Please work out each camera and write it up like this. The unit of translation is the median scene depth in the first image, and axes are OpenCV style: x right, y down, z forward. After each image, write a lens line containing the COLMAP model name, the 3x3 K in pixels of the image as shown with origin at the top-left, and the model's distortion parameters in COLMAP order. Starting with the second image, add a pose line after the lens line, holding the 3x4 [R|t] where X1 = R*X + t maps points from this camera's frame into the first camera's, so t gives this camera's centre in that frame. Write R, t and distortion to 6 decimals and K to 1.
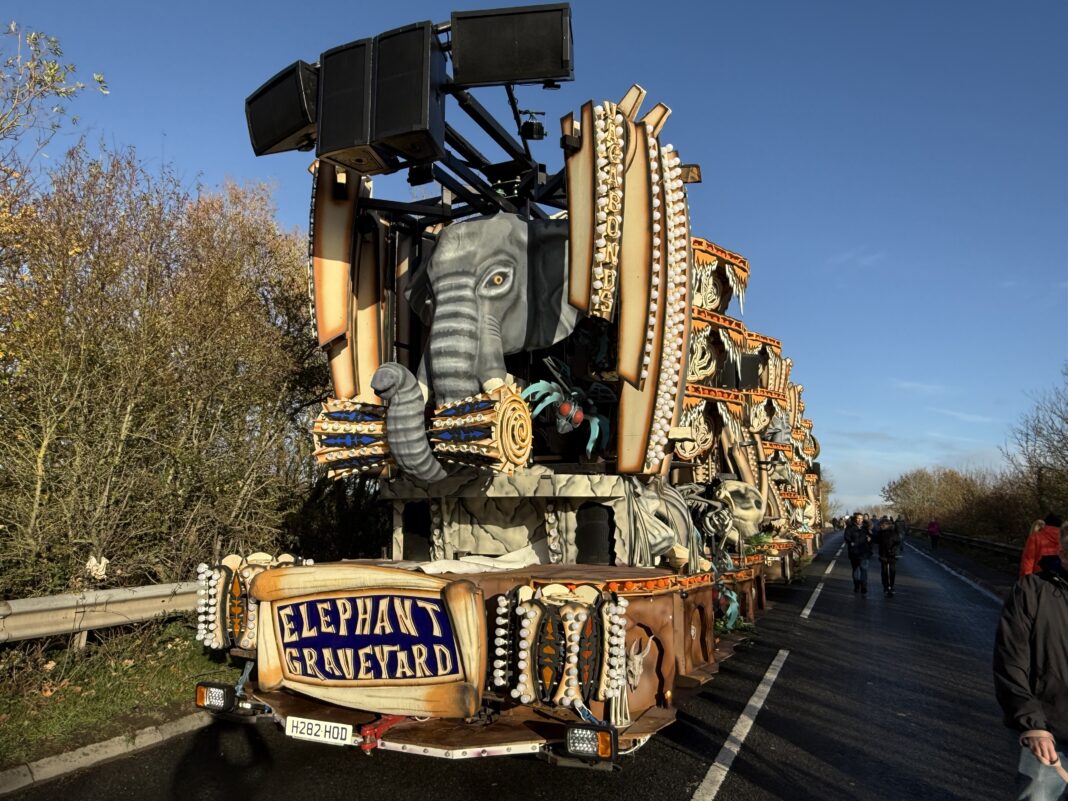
lens RADIAL K [[754.7, 0, 533.8], [0, 754.7, 404.0], [0, 0, 1]] dist [-0.057420, -0.000665]
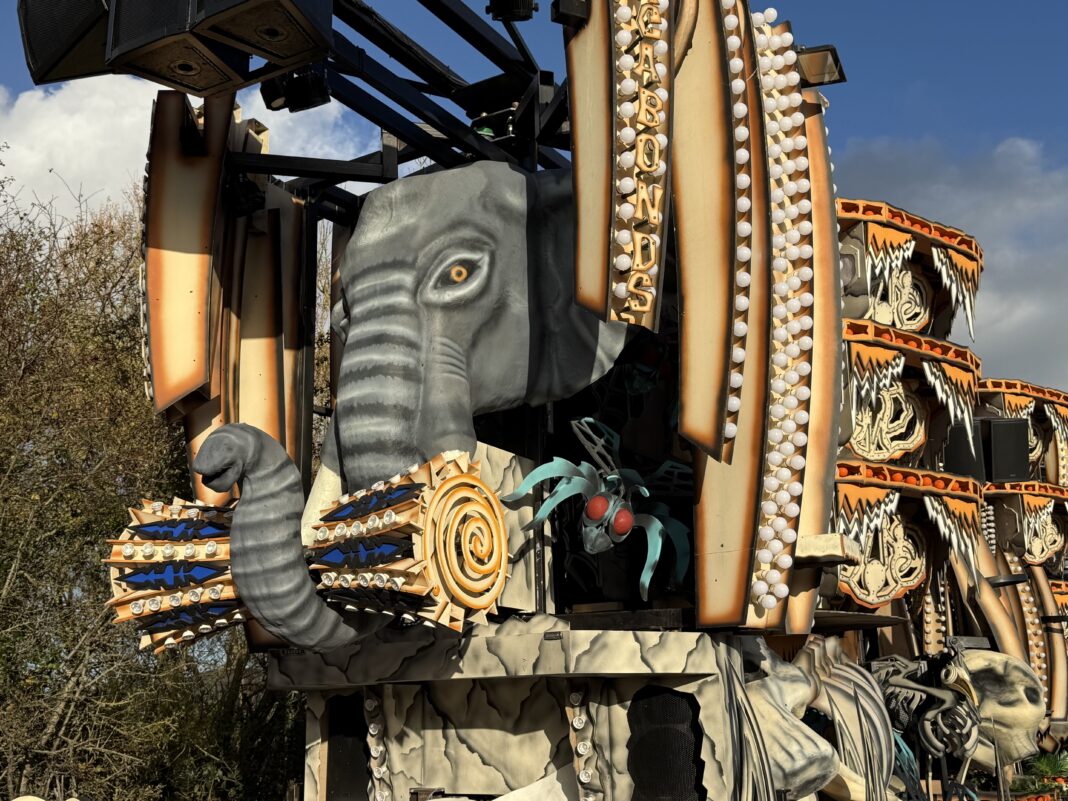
lens RADIAL K [[1217.3, 0, 534.4], [0, 1217.3, 395.8], [0, 0, 1]] dist [0.063918, 0.000000]
pose [[0.991556, -0.048842, -0.120132, 0.105277], [0.033895, 0.991771, -0.123460, 0.033291], [0.125174, 0.118345, 0.985051, 0.139451]]
